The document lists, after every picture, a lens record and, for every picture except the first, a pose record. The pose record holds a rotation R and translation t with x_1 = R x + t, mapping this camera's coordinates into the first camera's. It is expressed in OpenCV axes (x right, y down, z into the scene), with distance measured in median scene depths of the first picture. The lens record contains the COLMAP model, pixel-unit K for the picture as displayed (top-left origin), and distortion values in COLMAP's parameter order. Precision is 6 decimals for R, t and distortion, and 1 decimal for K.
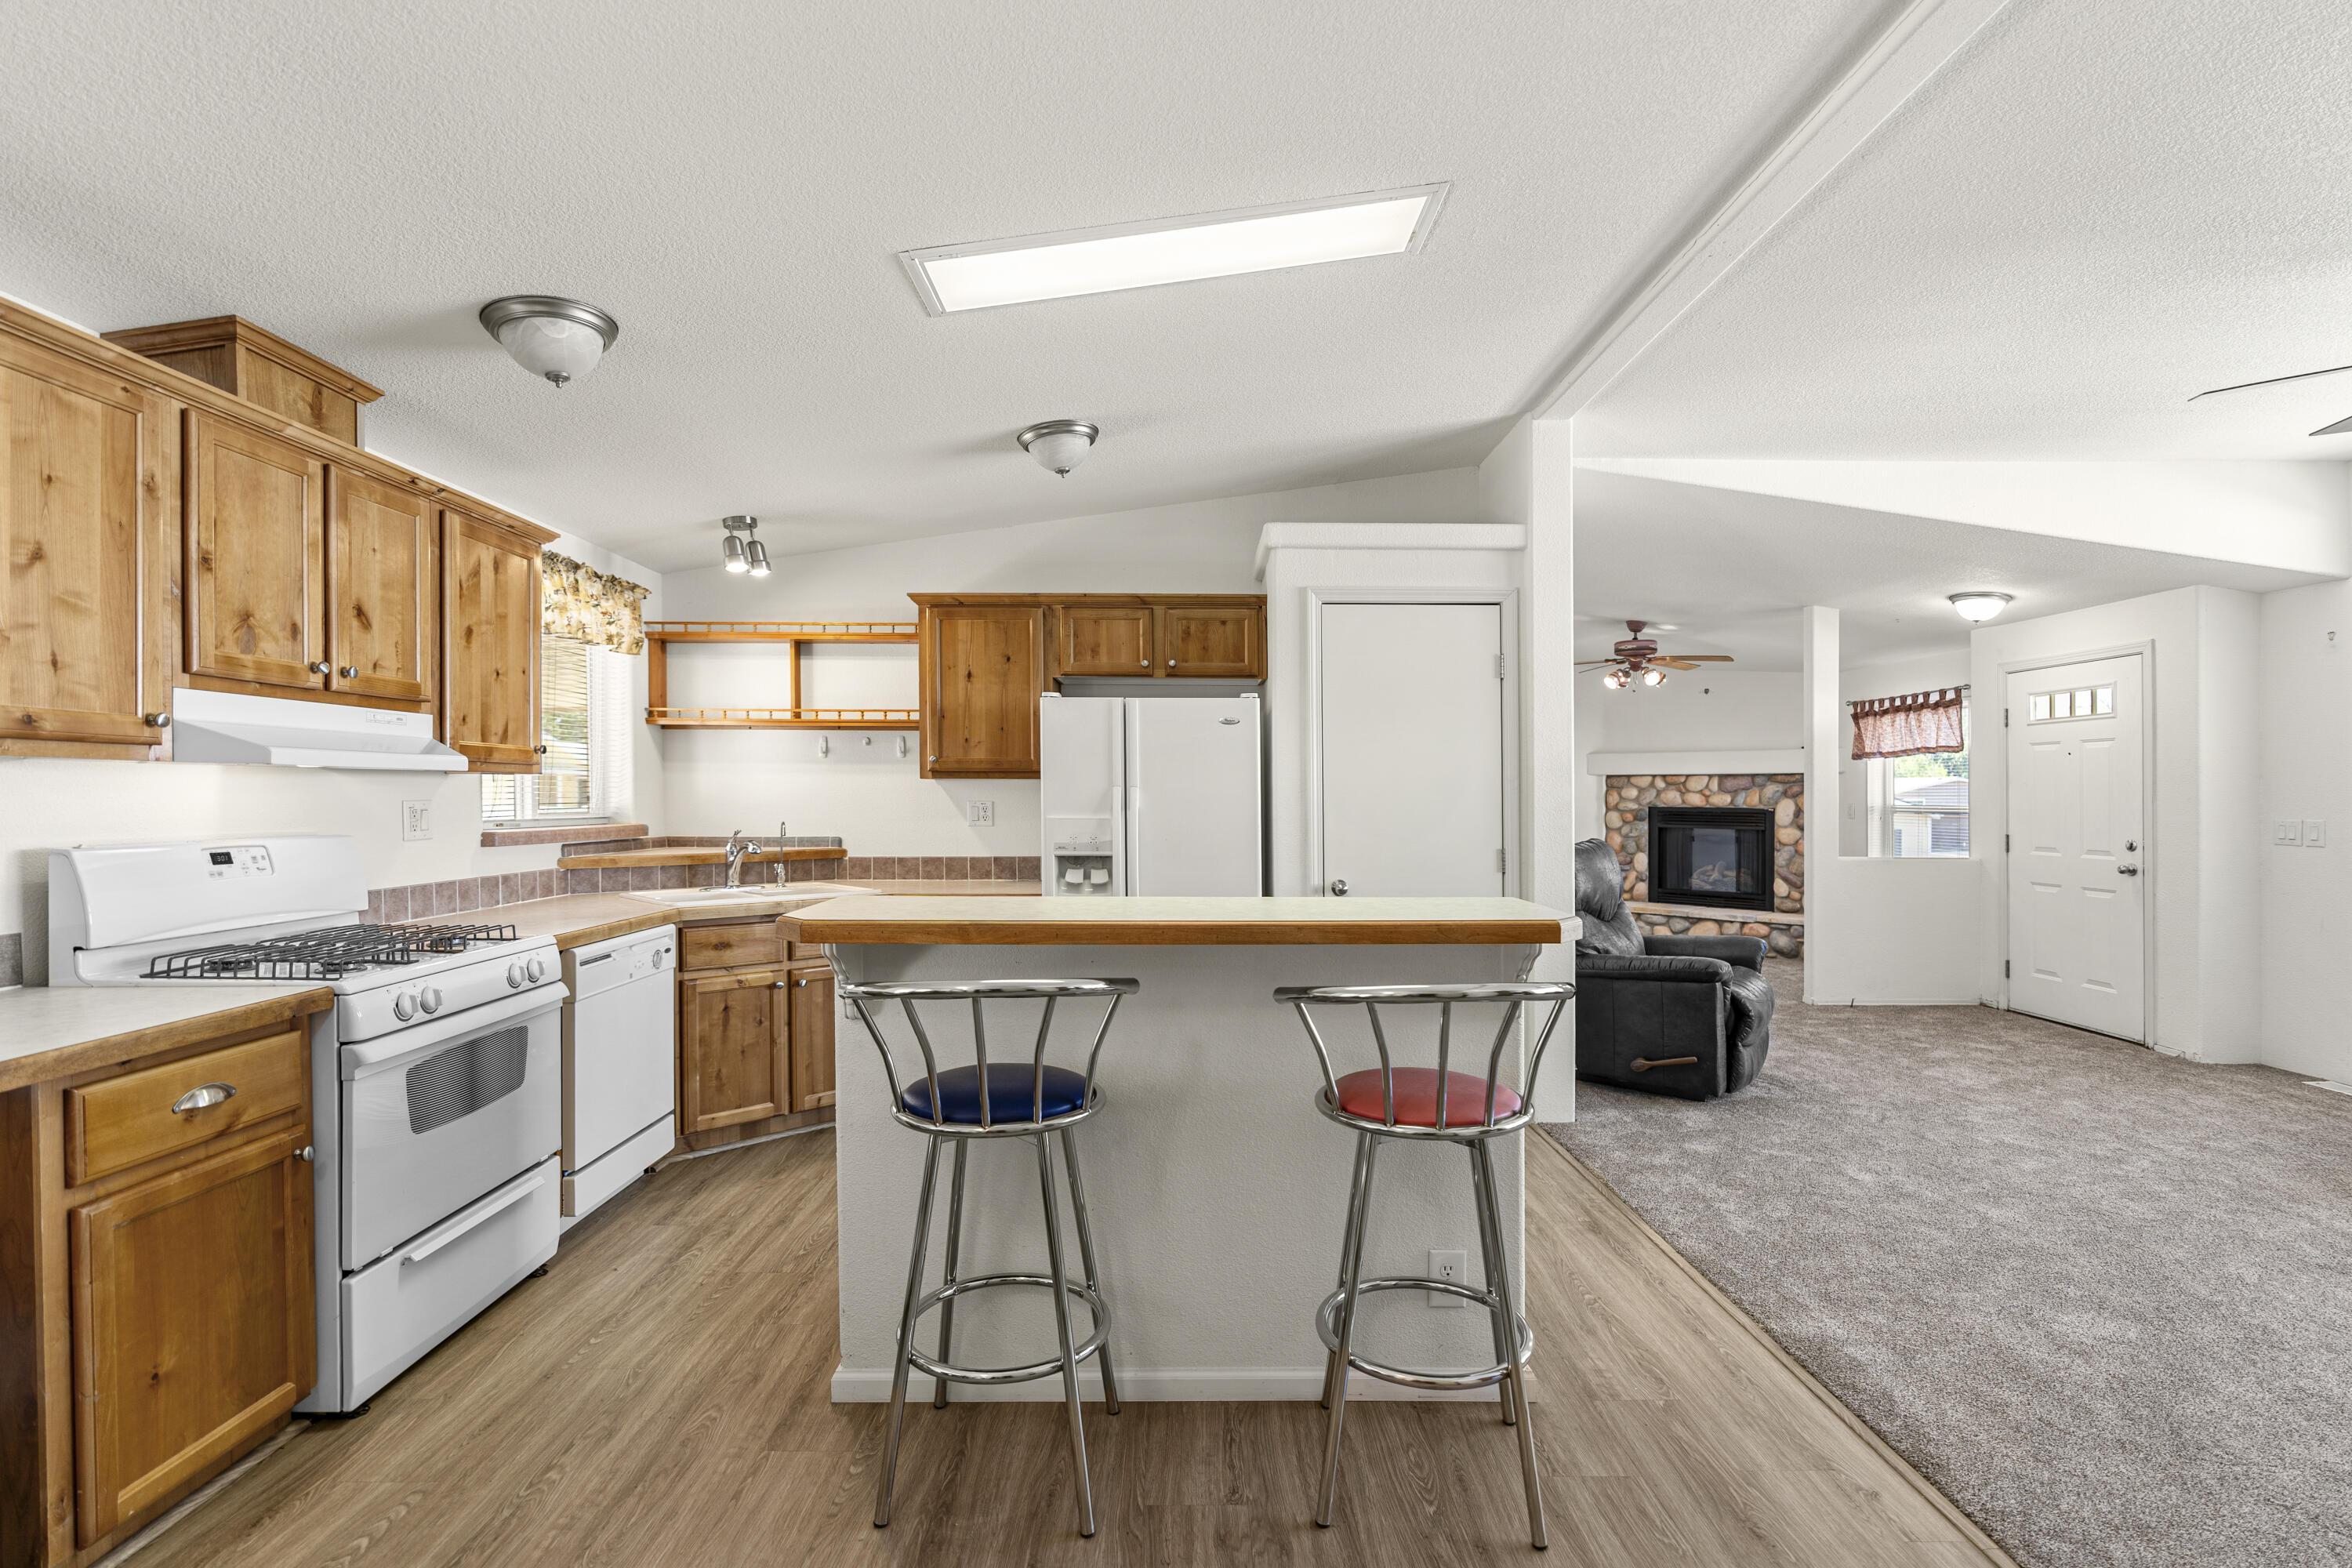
lens RADIAL K [[1071.4, 0, 1175.0], [0, 1071.4, 820.0], [0, 0, 1]] dist [-0.001256, 0.000959]
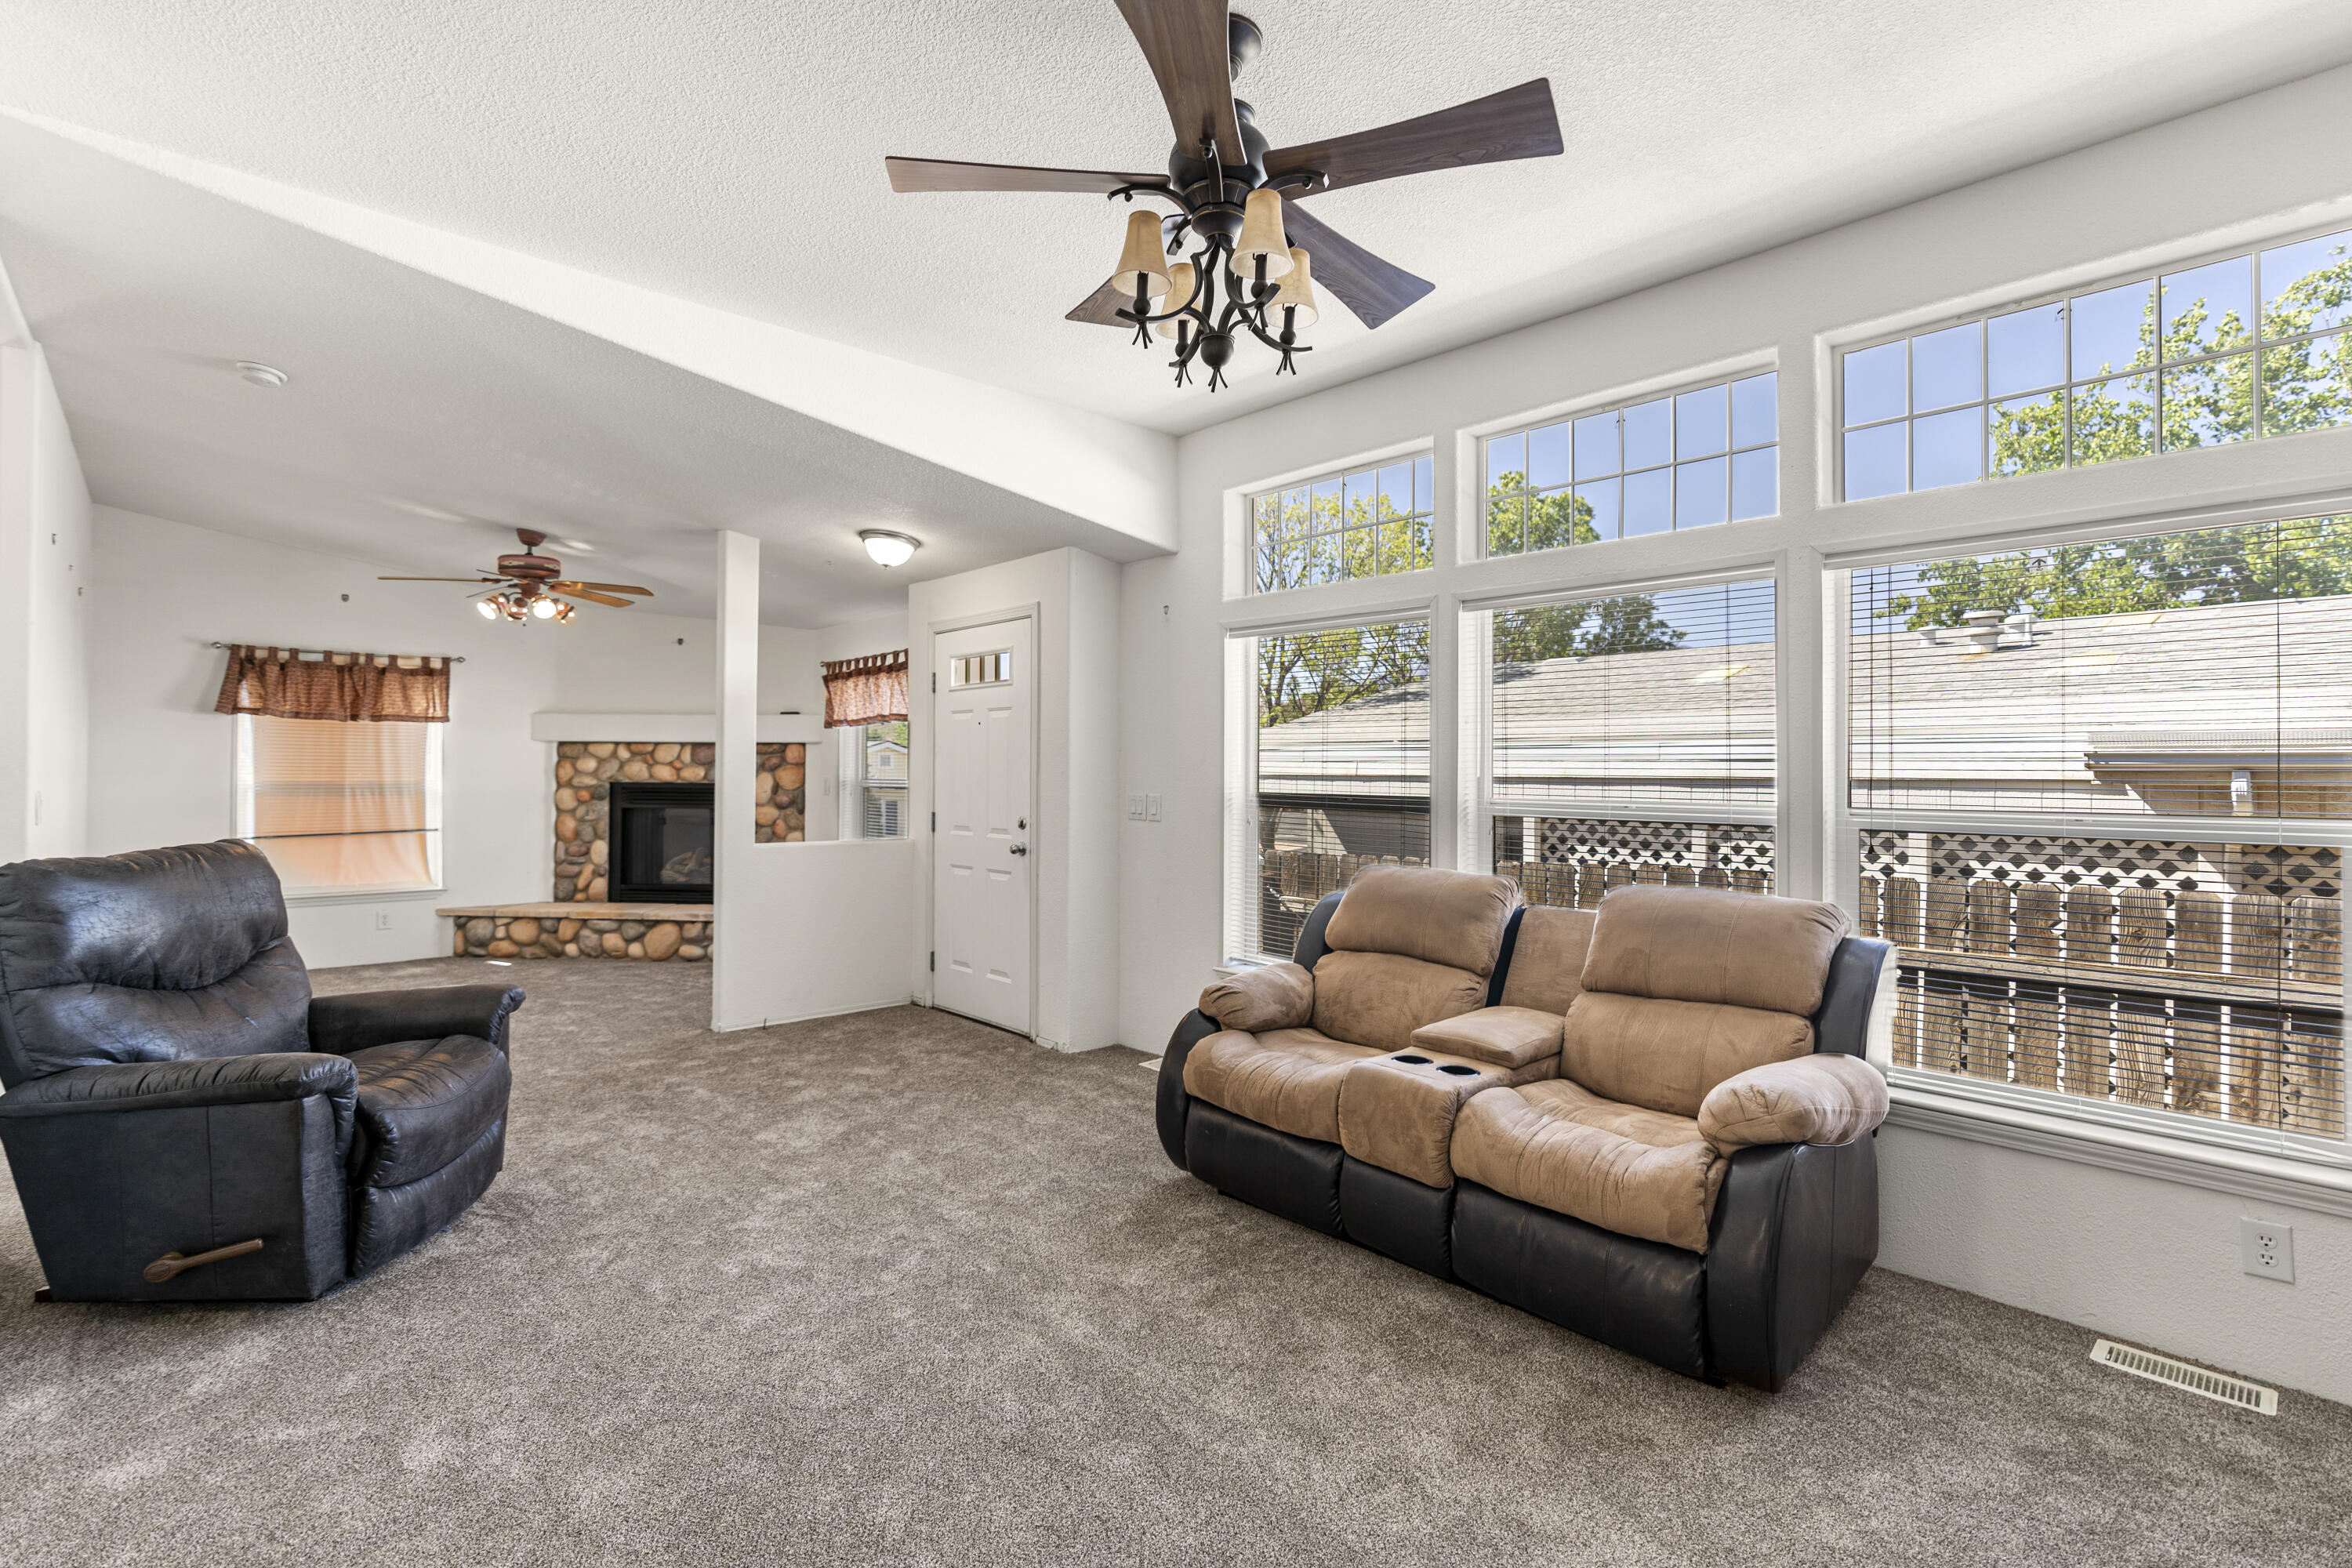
lens RADIAL K [[1095.4, 0, 1168.8], [0, 1095.4, 762.6], [0, 0, 1]] dist [-0.001101, -0.000299]
pose [[0.744618, 0.008334, 0.667439, 0.509424], [0.011700, 0.999605, -0.025535, -0.003319], [-0.667389, 0.026823, 0.744226, 0.295645]]
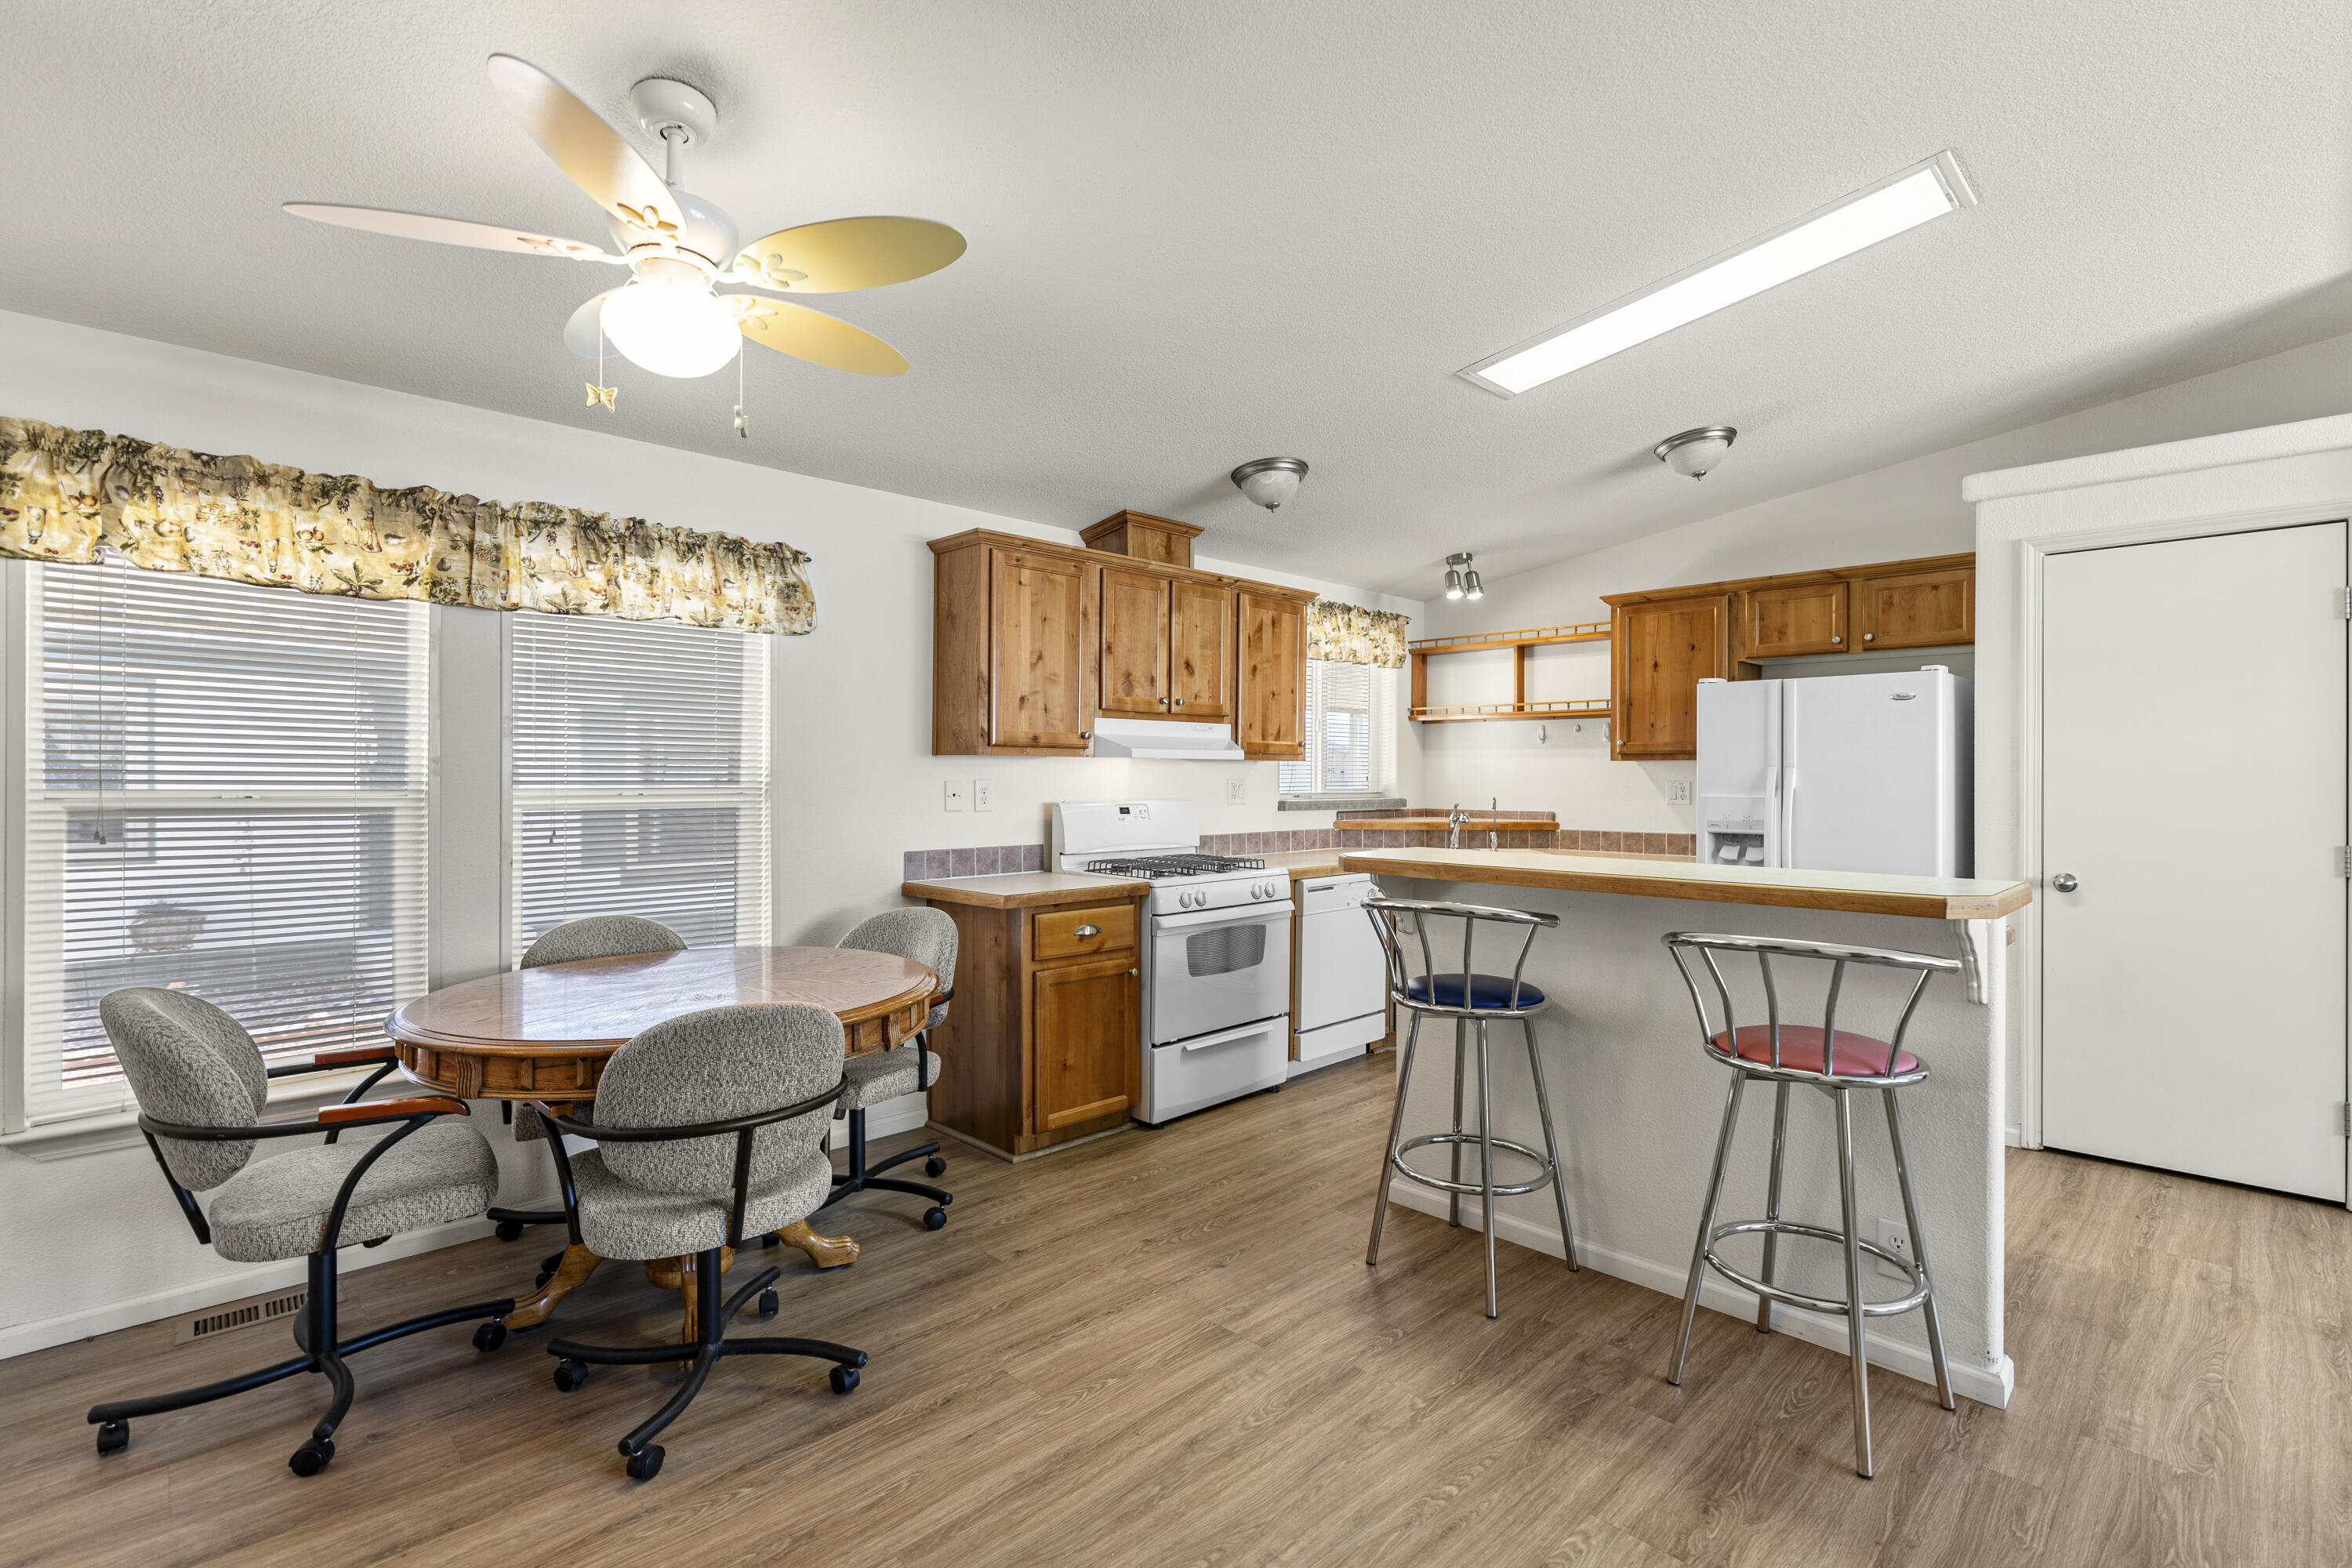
lens RADIAL K [[1072.4, 0, 1185.9], [0, 1072.4, 796.3], [0, 0, 1]] dist [-0.004233, 0.000360]
pose [[0.698532, 0.013257, -0.715456, 0.296984], [-0.017681, 0.999843, 0.001263, 0.005399], [0.715361, 0.011768, 0.698656, -0.113844]]
